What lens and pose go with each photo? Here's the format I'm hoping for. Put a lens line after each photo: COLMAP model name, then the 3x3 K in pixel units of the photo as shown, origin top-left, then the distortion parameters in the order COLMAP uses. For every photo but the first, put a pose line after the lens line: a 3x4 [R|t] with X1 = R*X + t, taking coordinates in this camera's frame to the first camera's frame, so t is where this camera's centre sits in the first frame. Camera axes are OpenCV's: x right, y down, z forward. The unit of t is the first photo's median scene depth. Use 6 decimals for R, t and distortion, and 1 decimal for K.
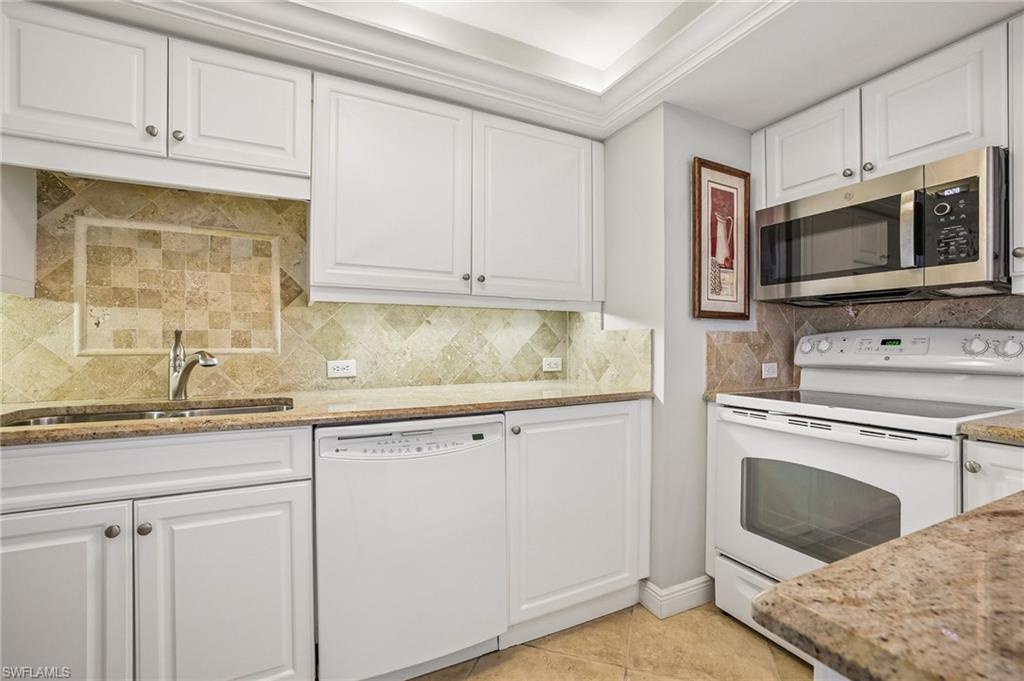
lens RADIAL K [[448.3, 0, 510.9], [0, 448.3, 342.6], [0, 0, 1]] dist [-0.051292, 0.019935]
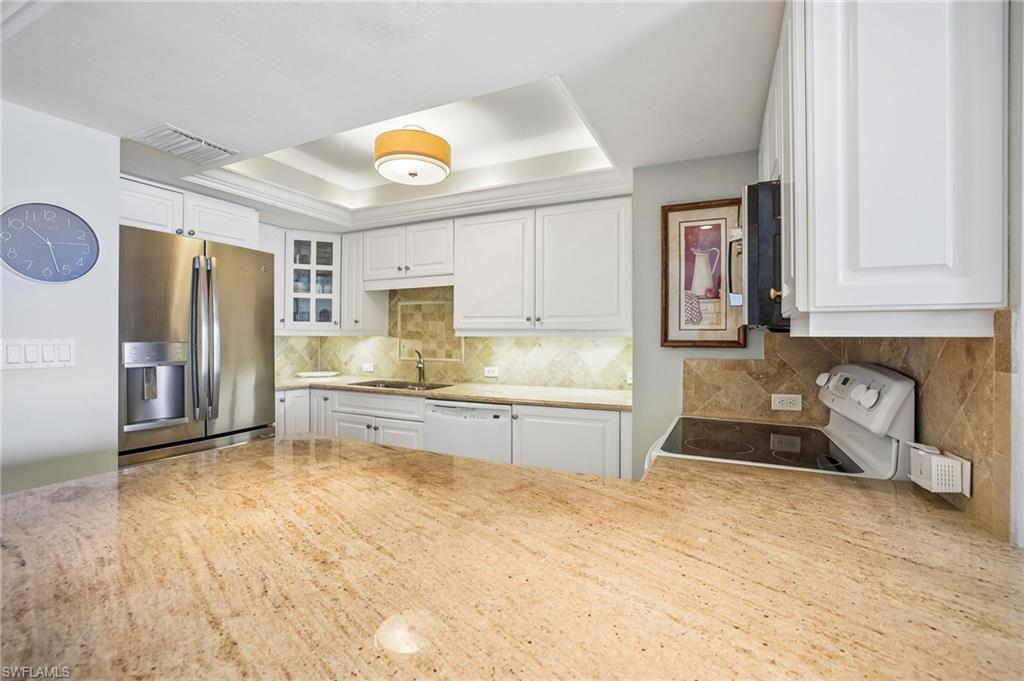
lens RADIAL K [[448.3, 0, 510.9], [0, 448.3, 342.6], [0, 0, 1]] dist [-0.051292, 0.019935]
pose [[0.611124, 0.010238, -0.791469, 1.090433], [-0.004291, 0.999945, 0.009621, -0.076111], [0.791523, -0.002483, 0.611134, -0.012272]]
